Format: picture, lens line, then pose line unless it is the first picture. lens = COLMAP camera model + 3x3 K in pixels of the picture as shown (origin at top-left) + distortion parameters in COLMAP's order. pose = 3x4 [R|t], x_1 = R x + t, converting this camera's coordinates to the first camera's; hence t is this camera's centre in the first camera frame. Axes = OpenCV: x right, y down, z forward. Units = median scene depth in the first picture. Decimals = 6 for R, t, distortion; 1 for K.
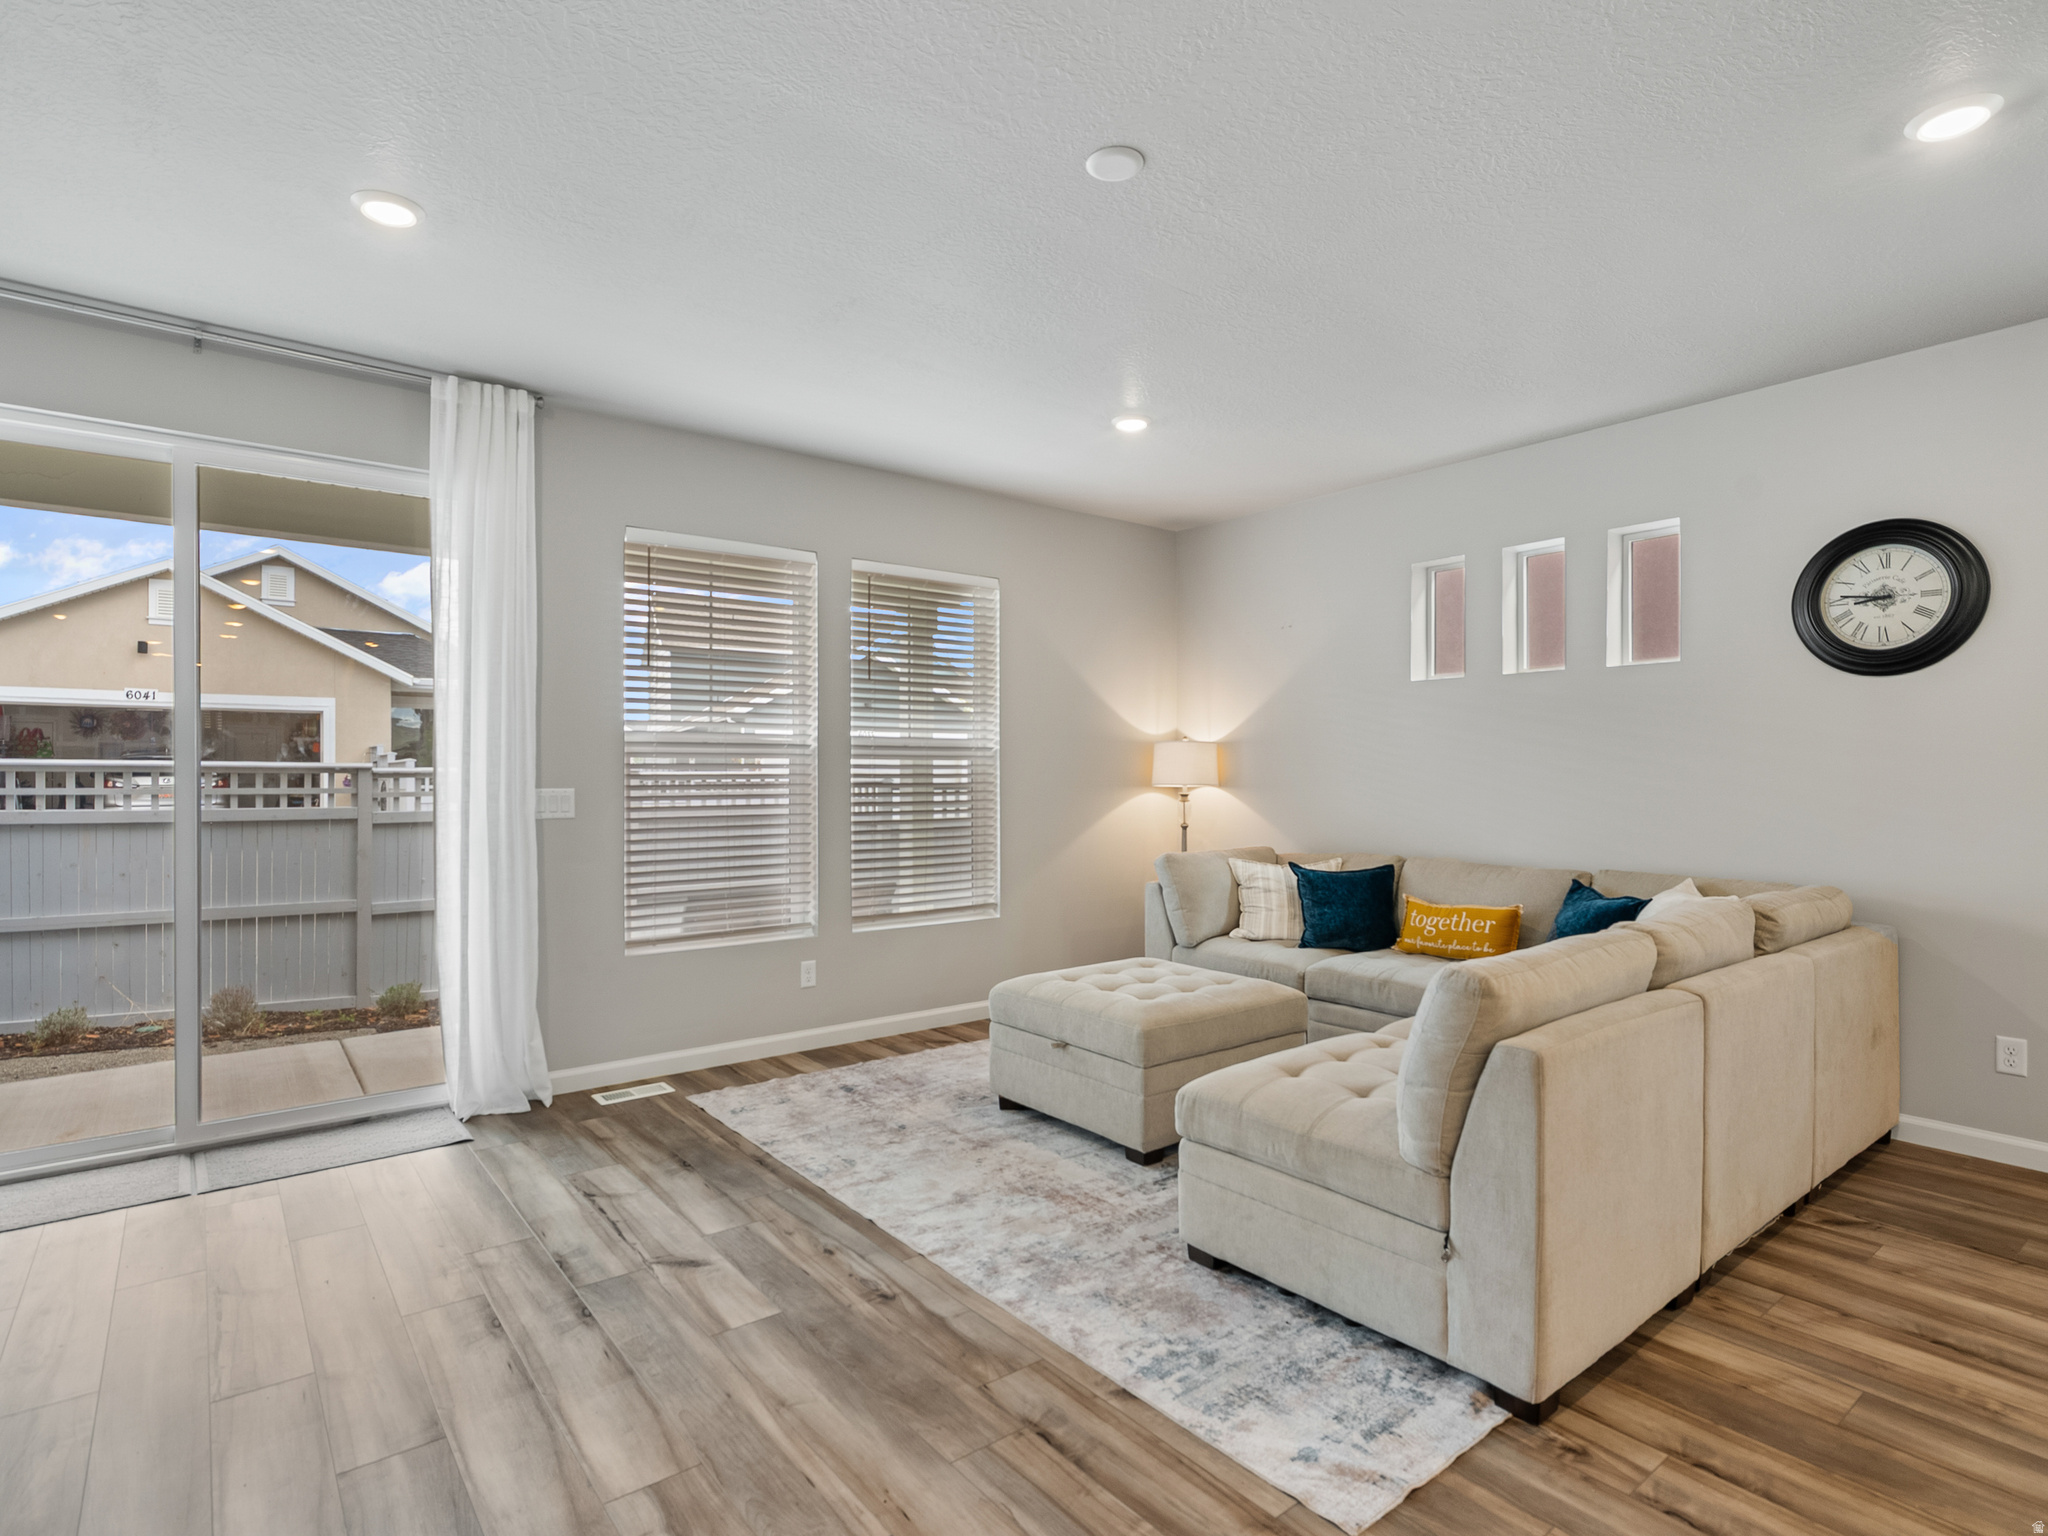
lens RADIAL K [[1047.7, 0, 1003.6], [0, 1047.7, 782.7], [0, 0, 1]] dist [-0.010181, 0.002584]
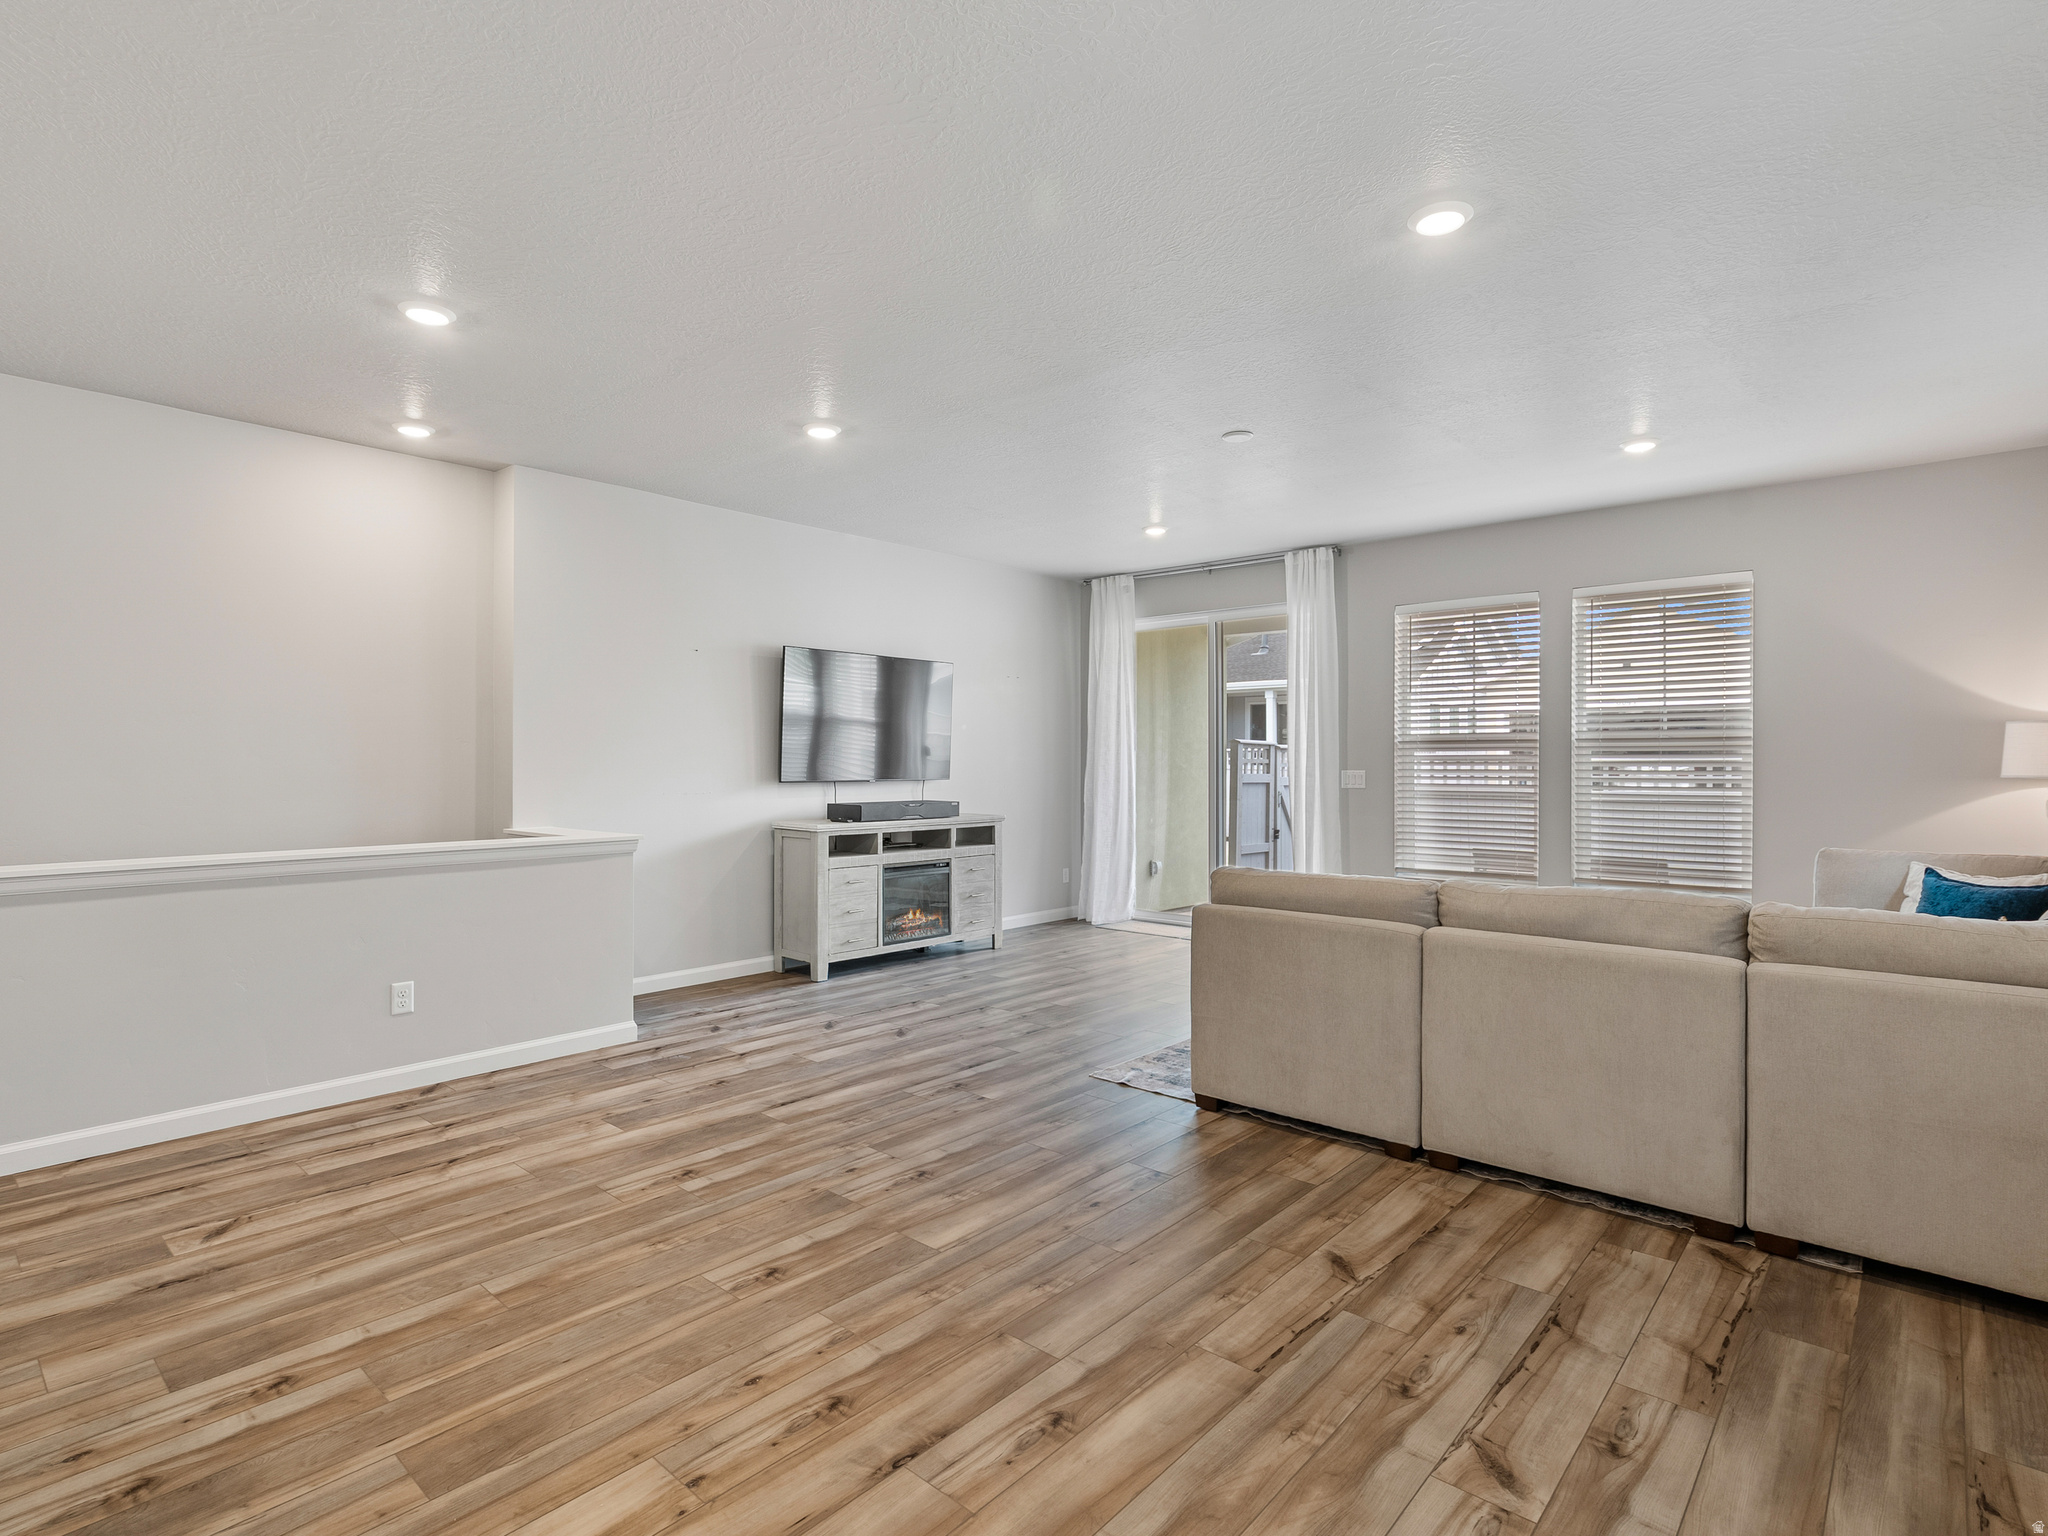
lens RADIAL K [[1047.7, 0, 1021.0], [0, 1047.7, 746.5], [0, 0, 1]] dist [-0.010181, 0.002584]
pose [[0.173939, -0.013239, -0.984668, 1.217873], [-0.009593, 0.999839, -0.015137, -0.000957], [0.984710, 0.012079, 0.173784, 0.180677]]
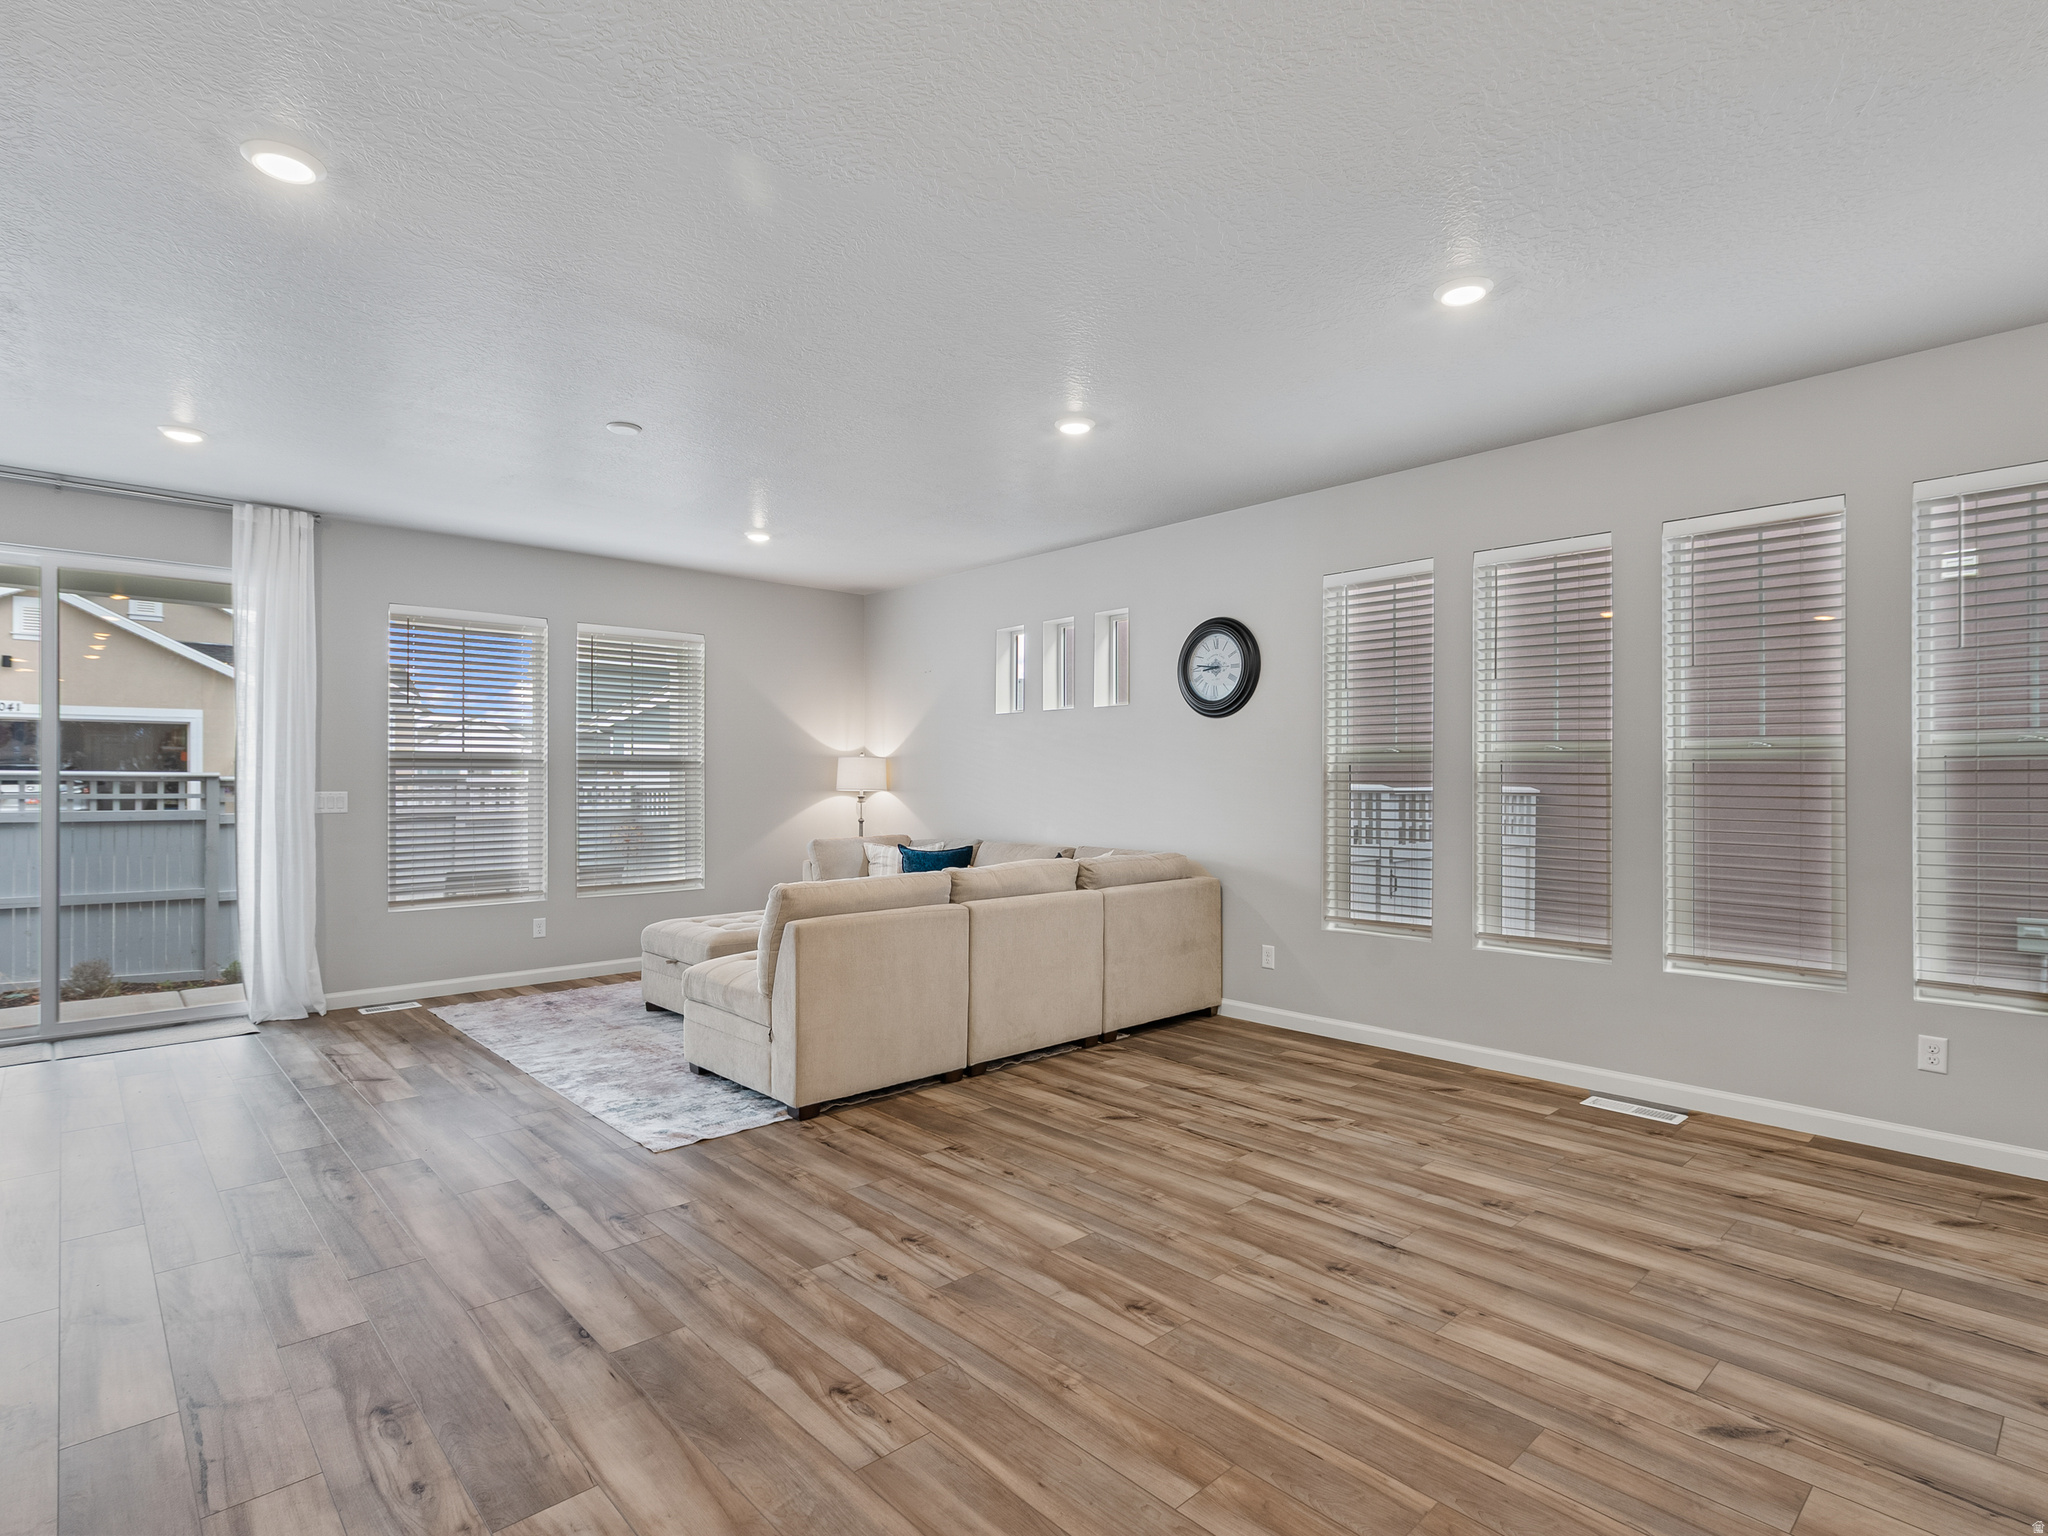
lens RADIAL K [[1047.7, 0, 1023.2], [0, 1047.7, 784.7], [0, 0, 1]] dist [-0.010181, 0.002584]
pose [[0.996260, -0.000886, 0.086400, 0.397076], [0.001325, 0.999987, -0.005017, 0.004648], [-0.086395, 0.005112, 0.996248, -0.503690]]
